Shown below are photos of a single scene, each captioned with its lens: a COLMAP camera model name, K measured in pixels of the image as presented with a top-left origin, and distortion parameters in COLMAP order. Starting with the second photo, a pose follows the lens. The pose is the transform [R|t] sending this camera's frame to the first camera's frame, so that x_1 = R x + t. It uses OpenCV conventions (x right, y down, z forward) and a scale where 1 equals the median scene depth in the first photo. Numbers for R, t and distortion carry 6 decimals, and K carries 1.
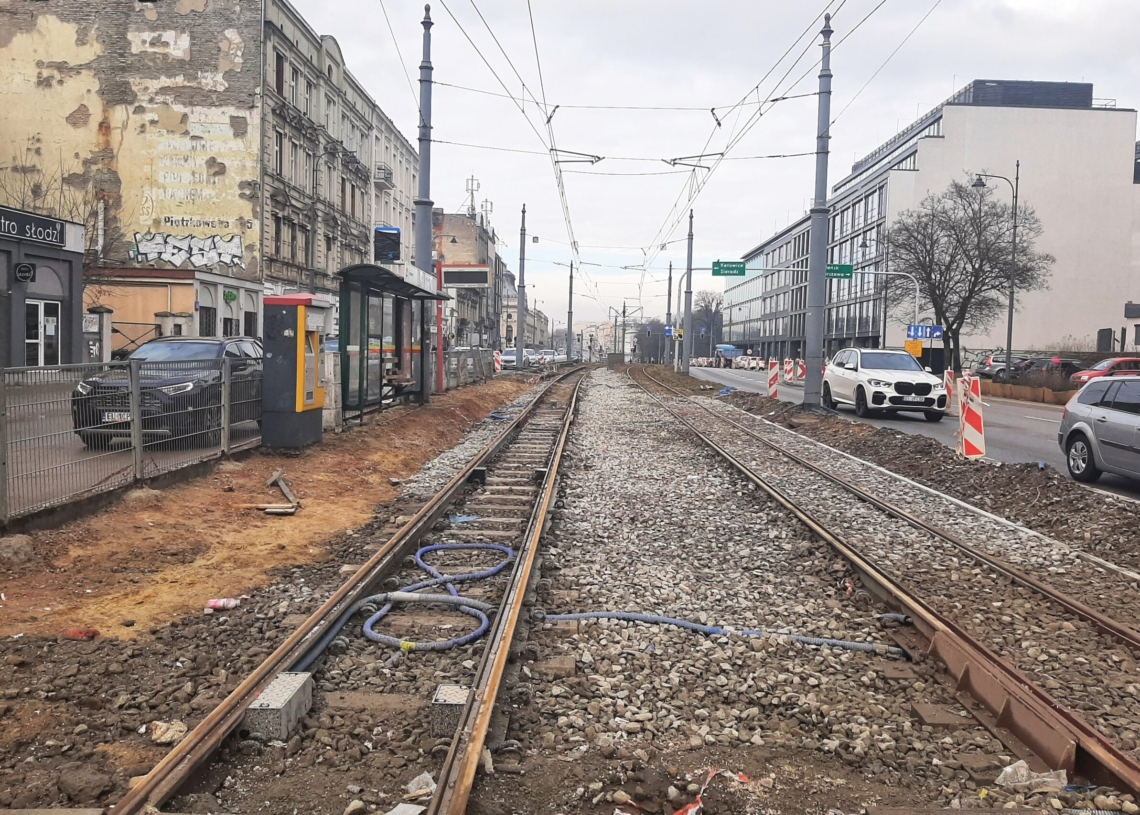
lens RADIAL K [[1288.1, 0, 604.0], [0, 1288.1, 407.7], [0, 0, 1]] dist [0.067156, -0.030246]
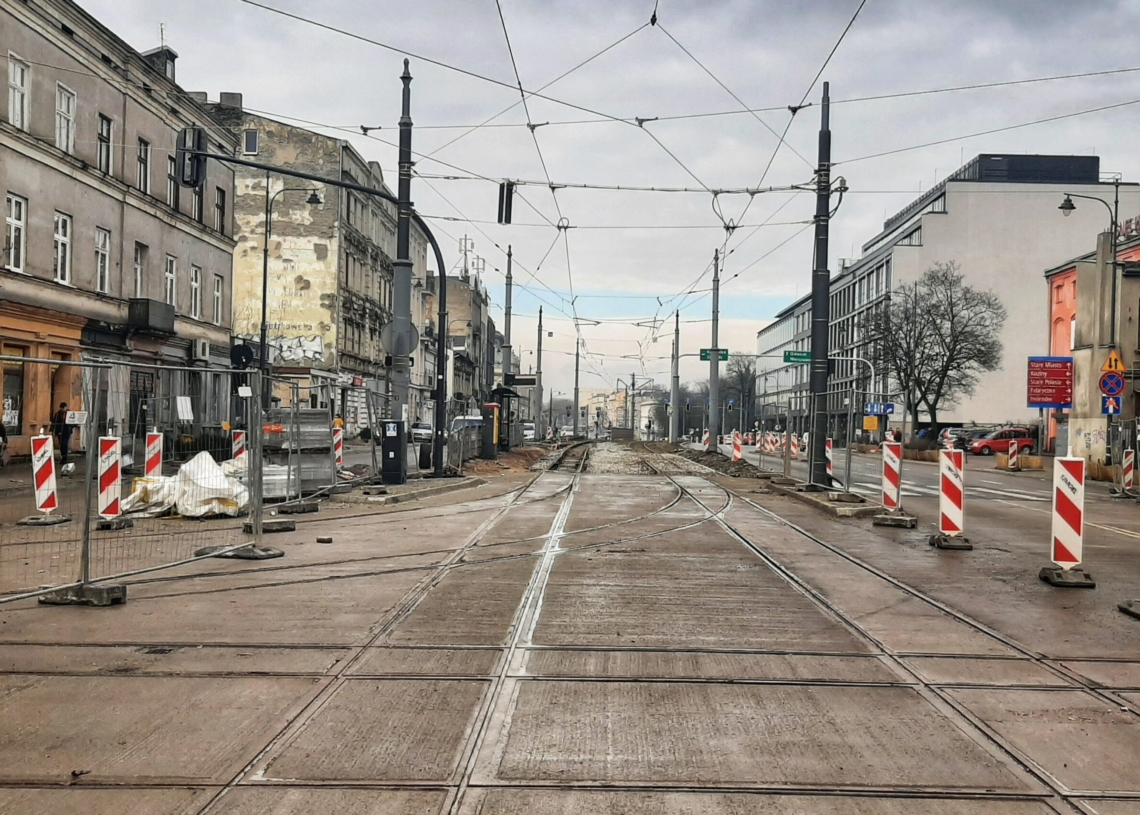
lens RADIAL K [[1709.2, 0, 570.0], [0, 1709.2, 407.5], [0, 0, 1]] dist [0.132059, -0.015315]
pose [[0.999638, -0.004400, -0.026534, 0.008789], [0.002900, 0.998410, -0.056297, 0.032523], [0.026739, 0.056199, 0.998061, -0.664390]]
